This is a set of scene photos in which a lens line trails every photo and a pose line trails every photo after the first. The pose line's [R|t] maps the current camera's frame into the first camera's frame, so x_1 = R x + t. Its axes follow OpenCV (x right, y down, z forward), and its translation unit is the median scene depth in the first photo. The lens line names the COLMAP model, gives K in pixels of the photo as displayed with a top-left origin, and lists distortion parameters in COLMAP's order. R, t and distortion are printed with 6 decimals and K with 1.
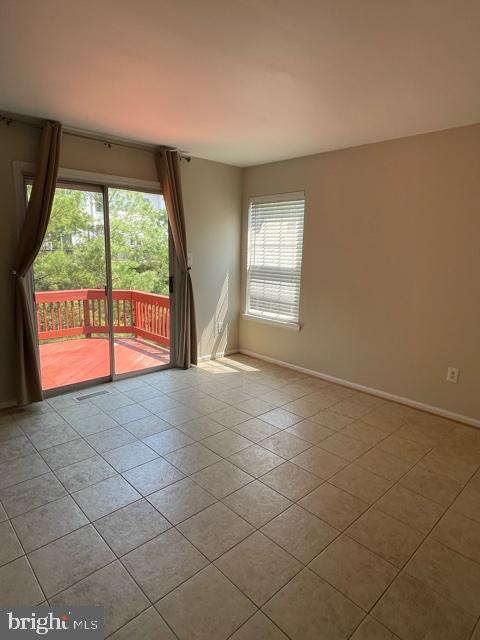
lens RADIAL K [[376.8, 0, 240.0], [0, 376.8, 320.0], [0, 0, 1]] dist [0.003022, 0.001095]
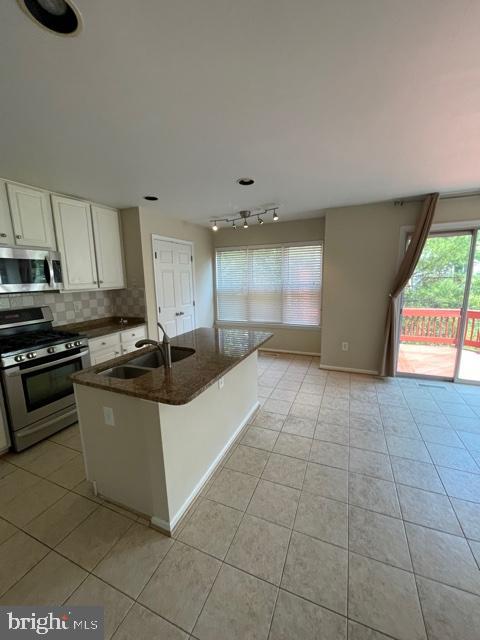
lens RADIAL K [[255.7, 0, 240.0], [0, 255.7, 320.0], [0, 0, 1]] dist [0.000180, -0.000037]
pose [[0.404566, 0.124582, -0.905983, 0.157635], [-0.141884, 0.987232, 0.072396, -0.006235], [0.903435, 0.099256, 0.417077, -0.042312]]
